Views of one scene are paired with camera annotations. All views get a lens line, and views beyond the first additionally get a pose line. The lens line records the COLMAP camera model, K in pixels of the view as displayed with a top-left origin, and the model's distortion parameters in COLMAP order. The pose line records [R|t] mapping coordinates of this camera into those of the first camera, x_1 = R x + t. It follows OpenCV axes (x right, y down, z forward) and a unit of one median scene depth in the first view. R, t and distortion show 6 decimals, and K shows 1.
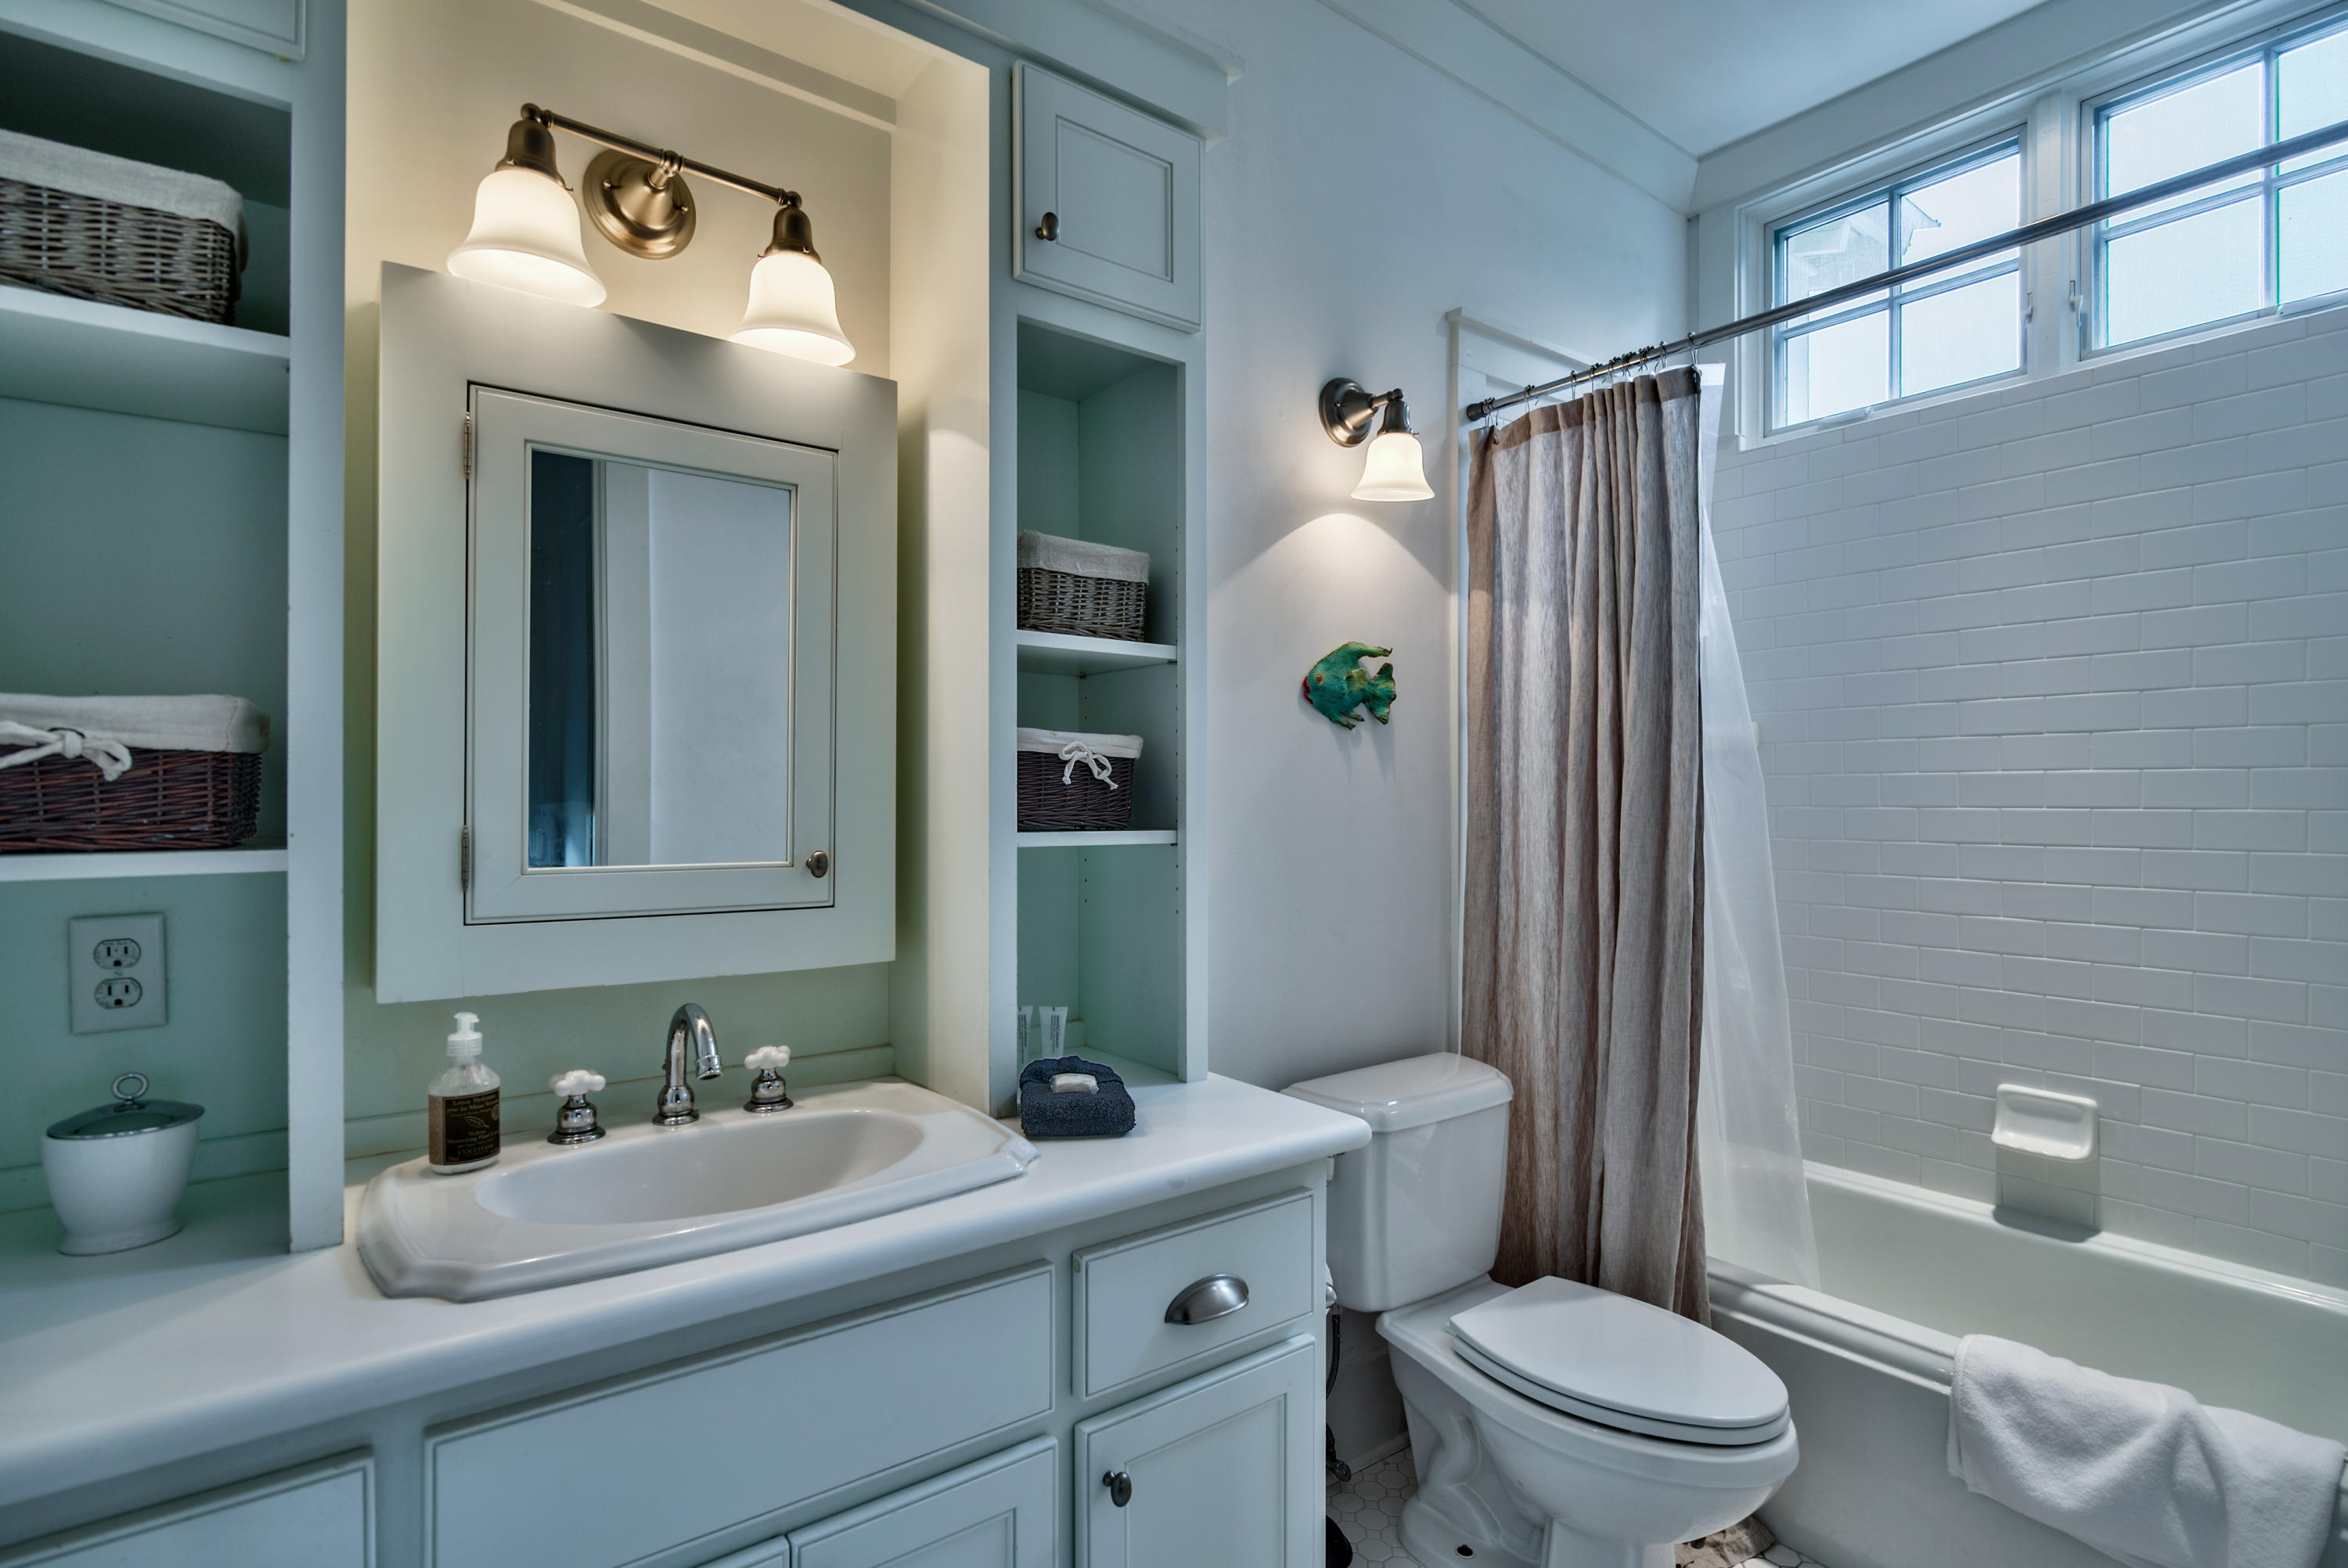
lens RADIAL K [[1147.2, 0, 1171.2], [0, 1147.2, 791.0], [0, 0, 1]] dist [-0.002118, -0.001244]
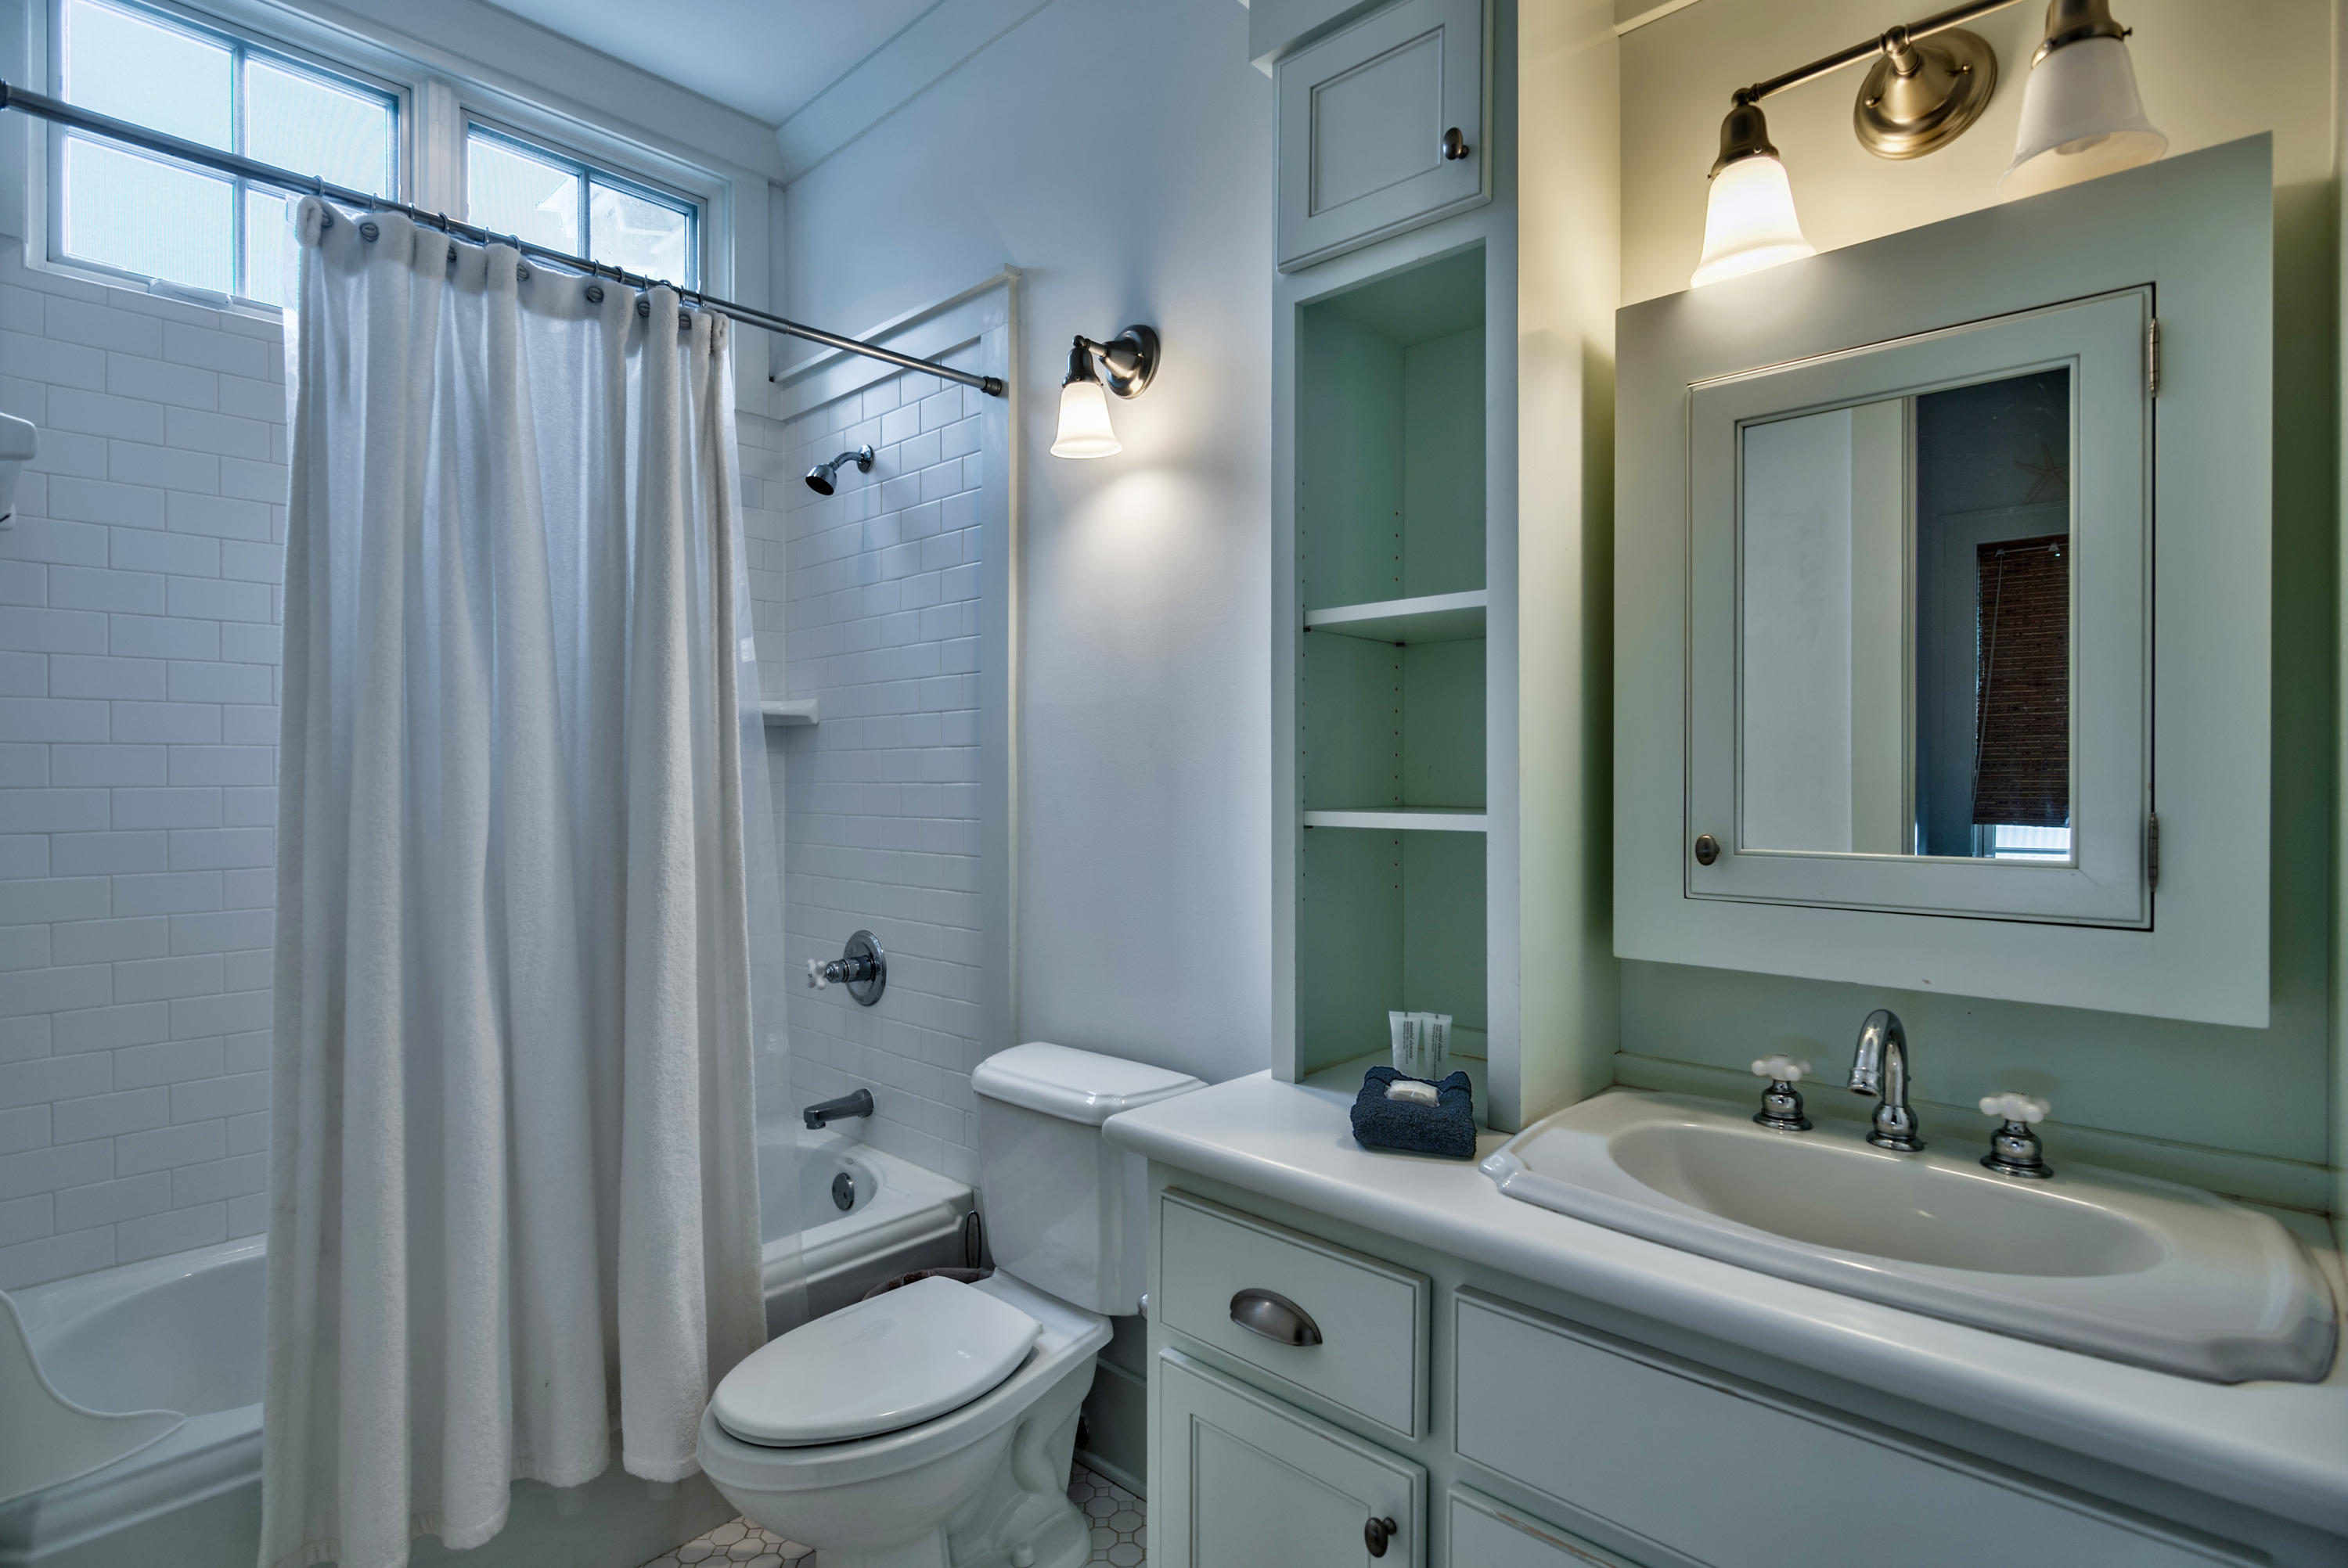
lens RADIAL K [[1184.7, 0, 1145.5], [0, 1184.7, 789.4], [0, 0, 1]] dist [-0.000678, -0.000613]
pose [[0.156965, 0.008678, -0.987566, 0.416449], [0.005009, 0.999942, 0.009582, 0.002528], [0.987592, -0.006451, 0.156912, 0.327850]]
